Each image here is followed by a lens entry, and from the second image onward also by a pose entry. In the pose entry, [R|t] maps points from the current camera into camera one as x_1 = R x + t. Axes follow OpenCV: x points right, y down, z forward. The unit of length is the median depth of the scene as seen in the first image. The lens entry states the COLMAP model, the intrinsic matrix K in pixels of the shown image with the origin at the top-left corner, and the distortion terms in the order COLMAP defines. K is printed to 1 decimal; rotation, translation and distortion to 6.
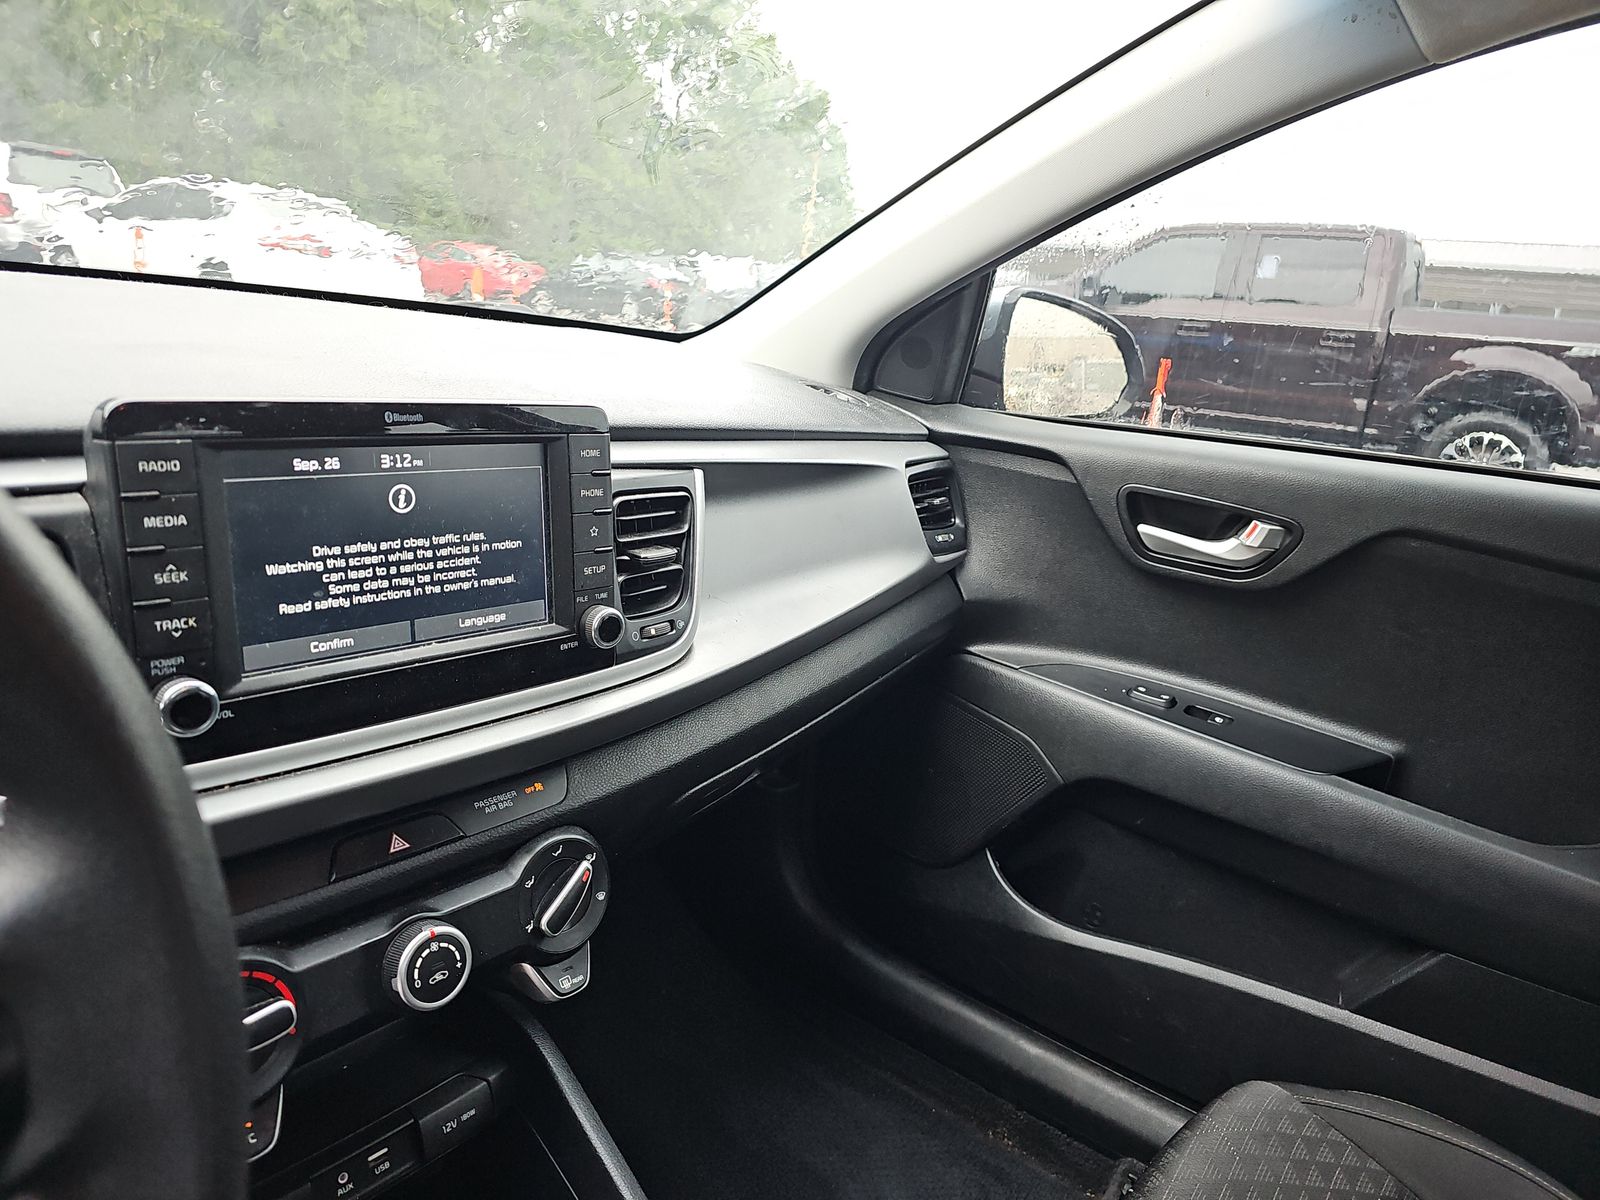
lens RADIAL K [[1076.9, 0, 800.0], [0, 1076.9, 600.0], [0, 0, 1]] dist [0.055174, -0.051795]
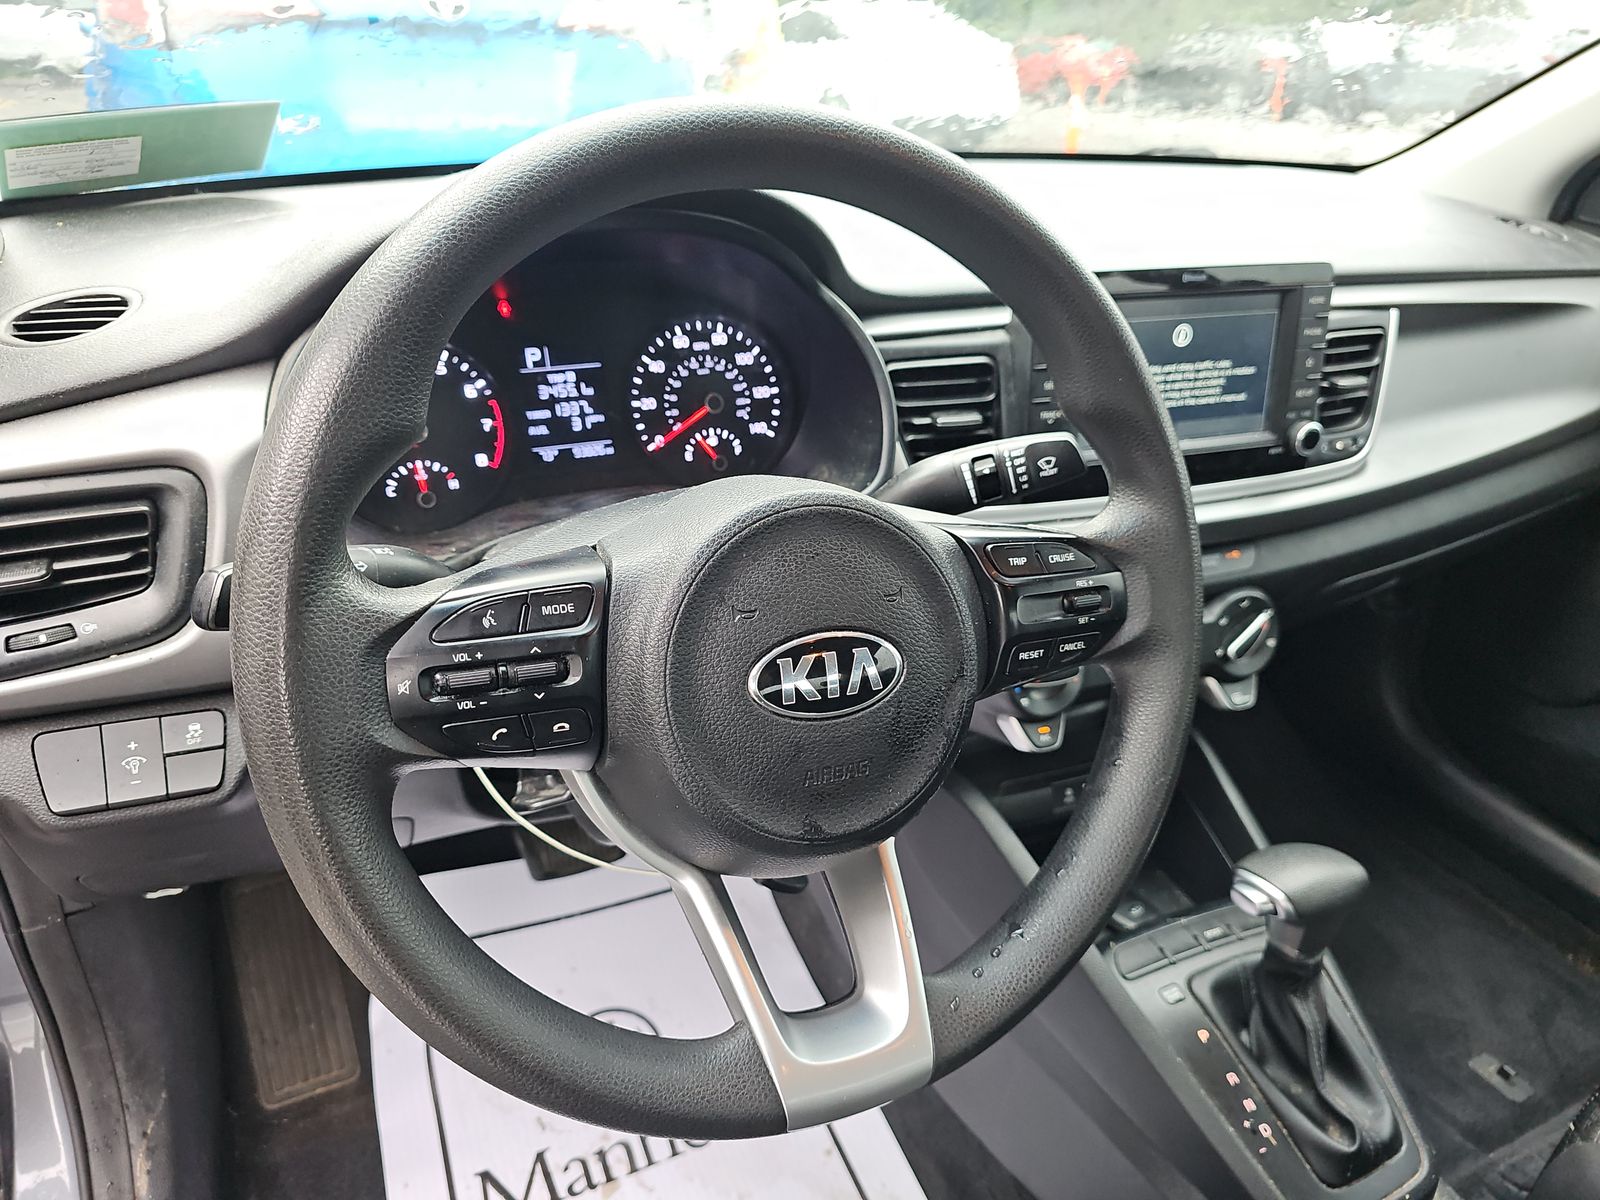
lens RADIAL K [[1076.9, 0, 800.0], [0, 1076.9, 600.0], [0, 0, 1]] dist [0.055174, -0.051795]
pose [[0.881212, 0.138949, -0.451839, -0.097794], [-0.064020, 0.982098, 0.177157, 0.022408], [0.468366, -0.127187, 0.874332, -0.430261]]
